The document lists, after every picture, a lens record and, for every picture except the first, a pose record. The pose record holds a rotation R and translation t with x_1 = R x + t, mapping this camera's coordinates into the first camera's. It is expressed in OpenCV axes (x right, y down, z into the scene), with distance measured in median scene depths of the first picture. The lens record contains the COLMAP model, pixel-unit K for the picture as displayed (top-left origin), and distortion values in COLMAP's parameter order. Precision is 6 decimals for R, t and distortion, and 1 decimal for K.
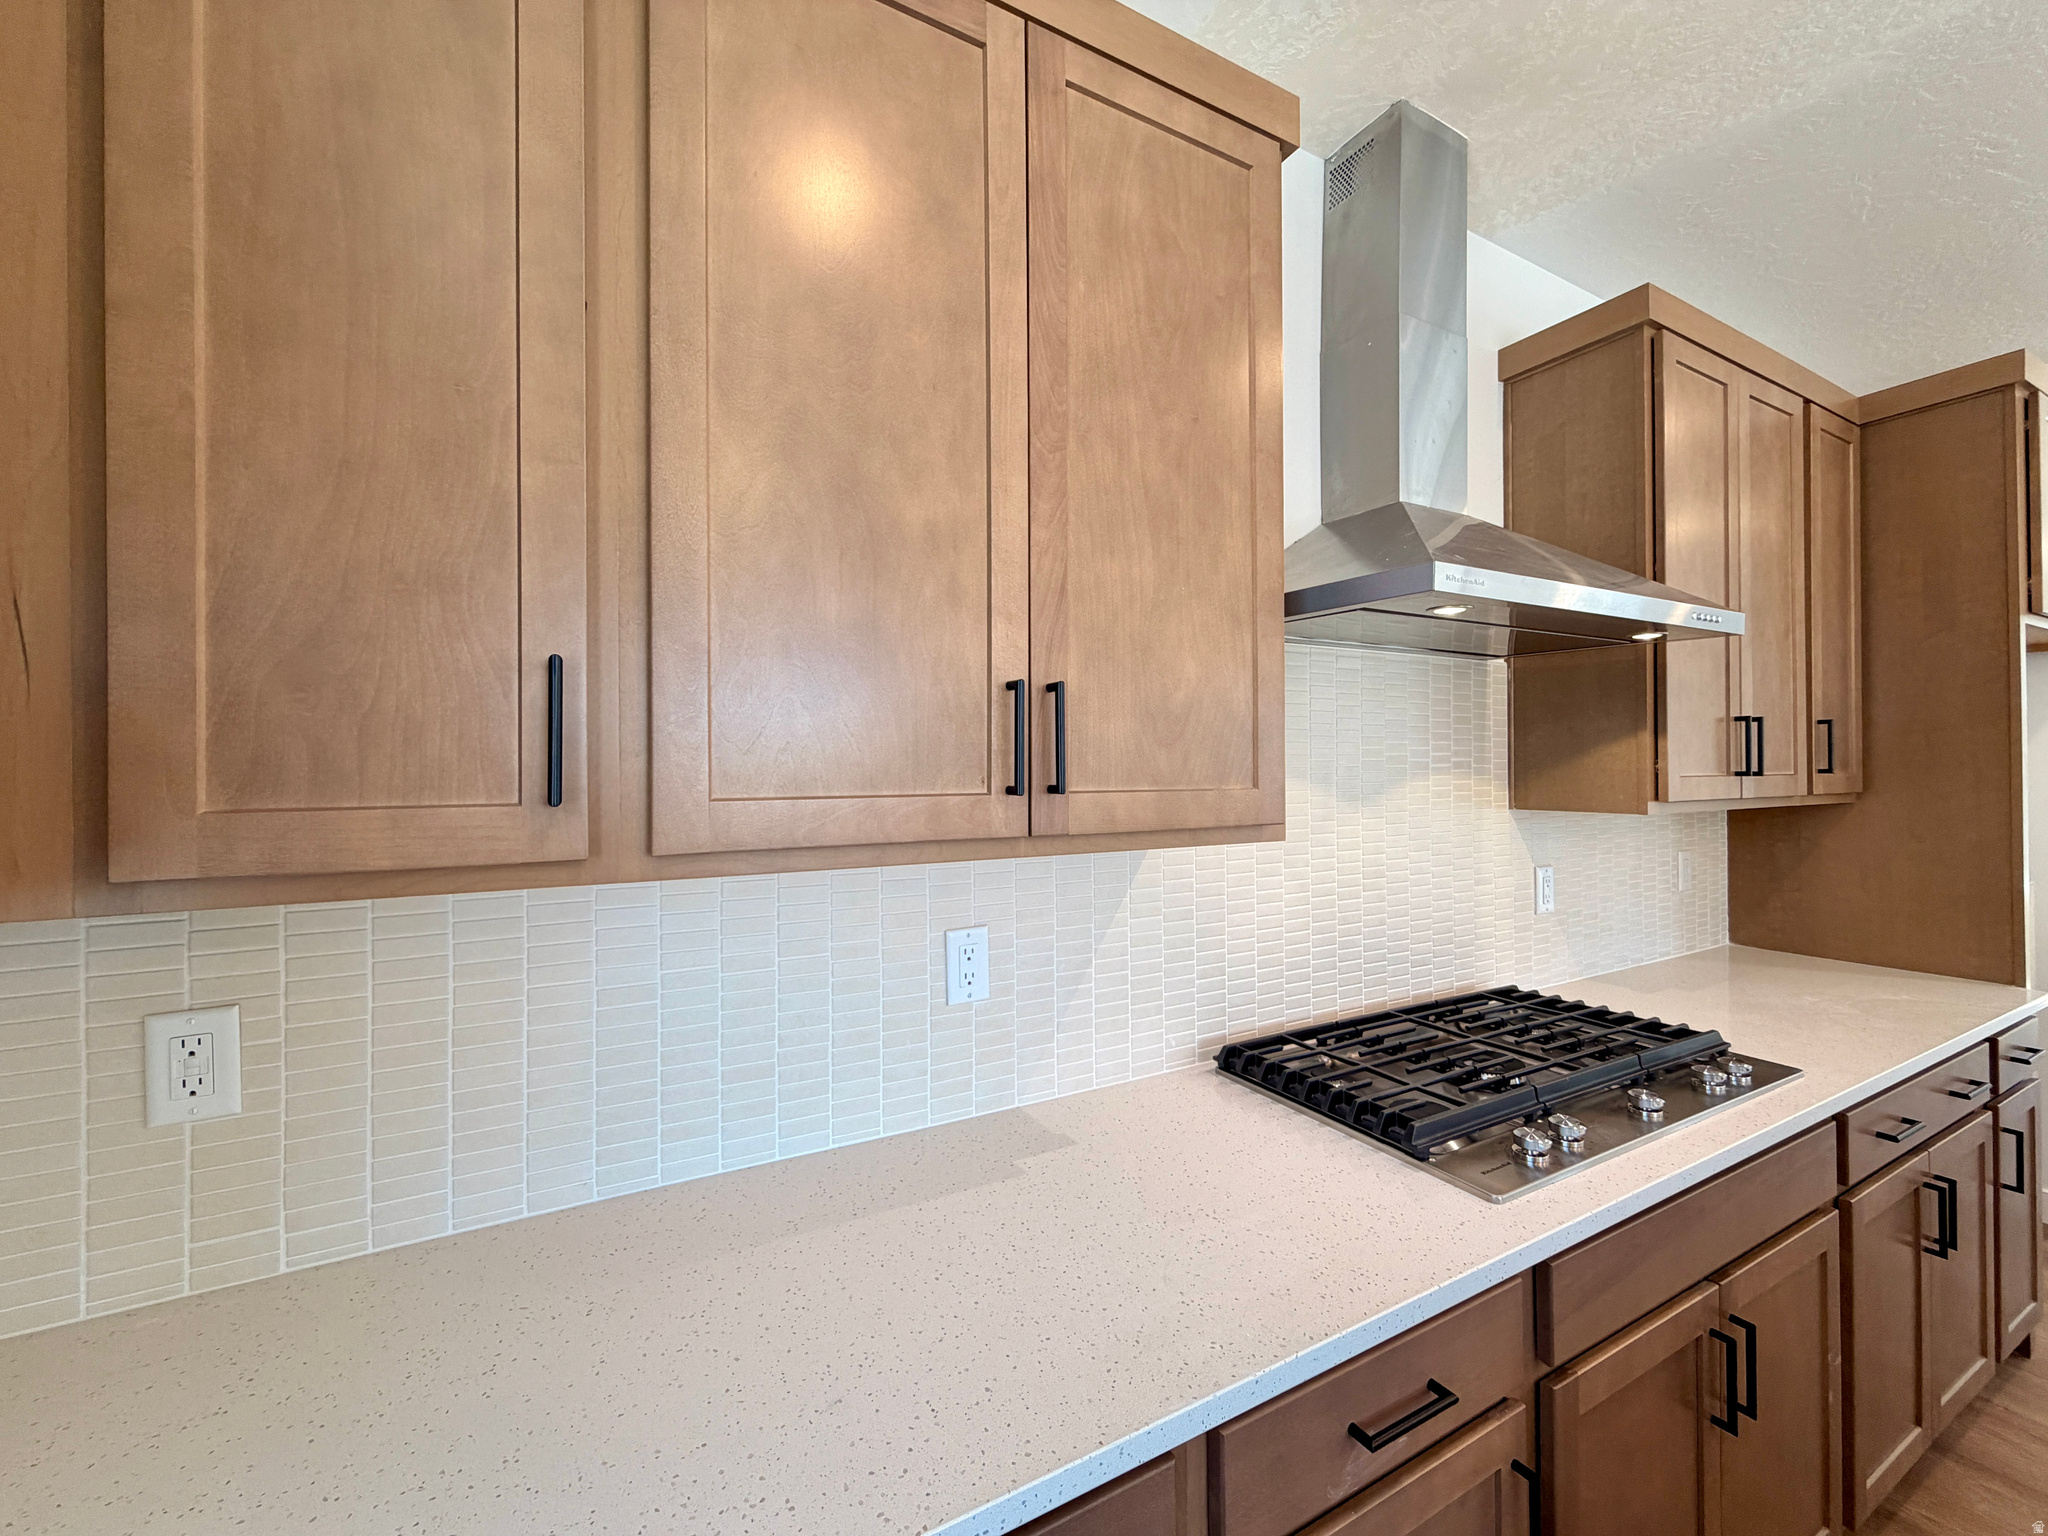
lens RADIAL K [[818.4, 0, 1020.3], [0, 818.4, 769.8], [0, 0, 1]] dist [0.009024, -0.000219]
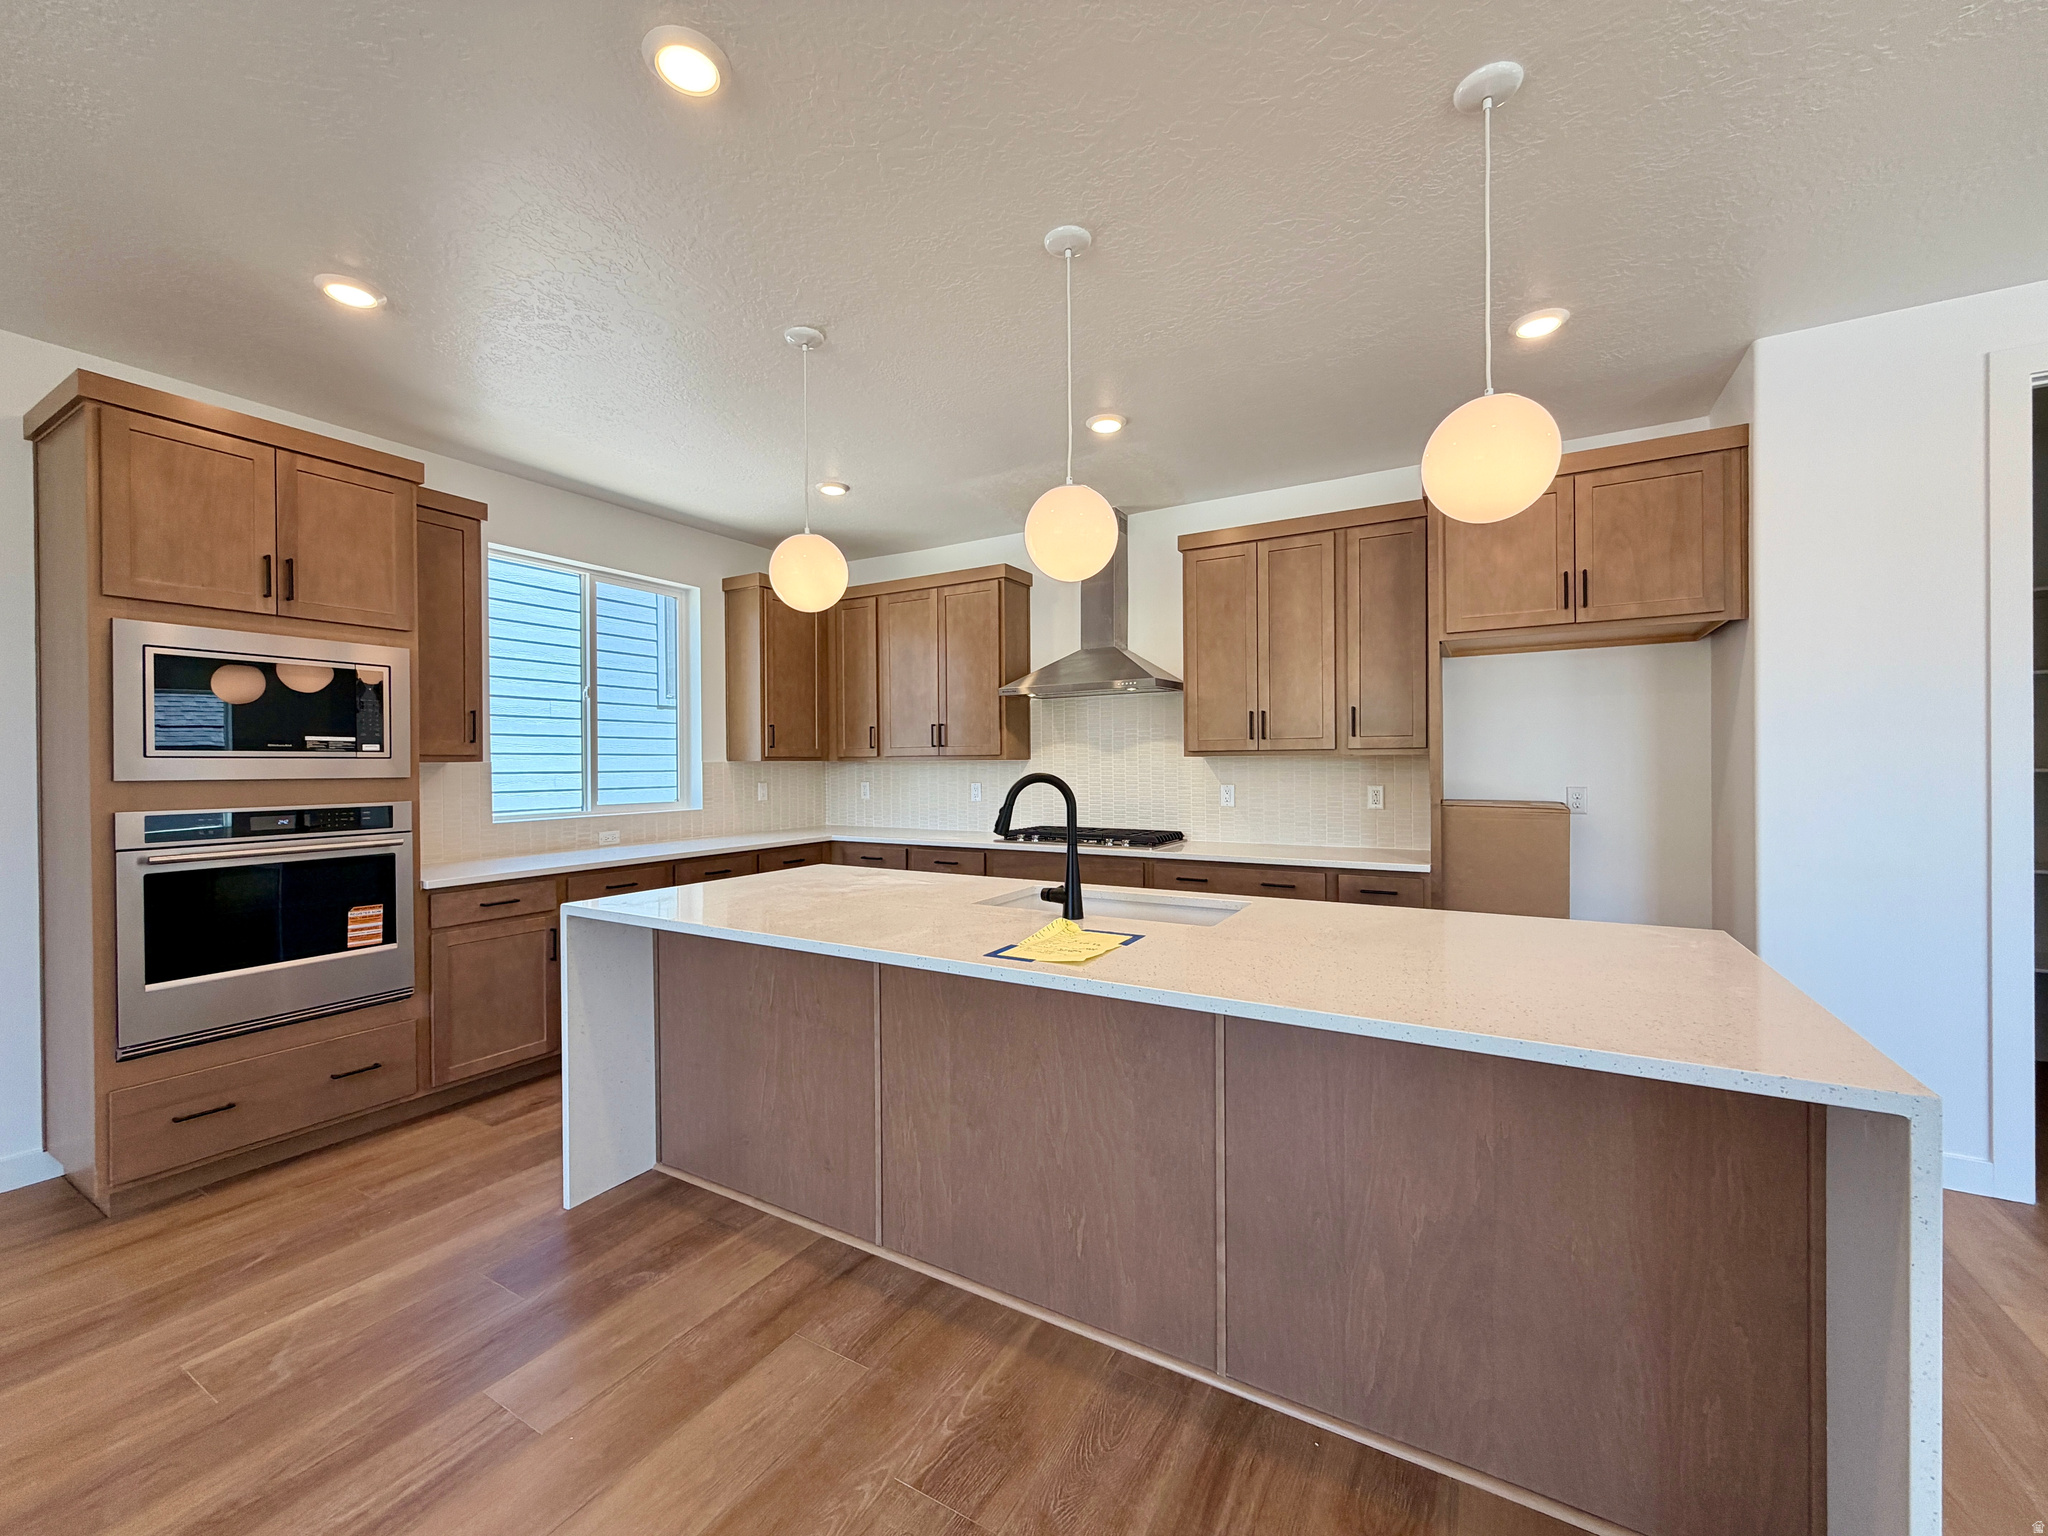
lens RADIAL K [[818.4, 0, 1022.8], [0, 818.4, 766.4], [0, 0, 1]] dist [0.009024, -0.000219]
pose [[0.522521, 0.003603, -0.852619, 4.176898], [0.004781, 0.999963, 0.007156, 0.105934], [0.852613, -0.007815, 0.522485, -1.047436]]
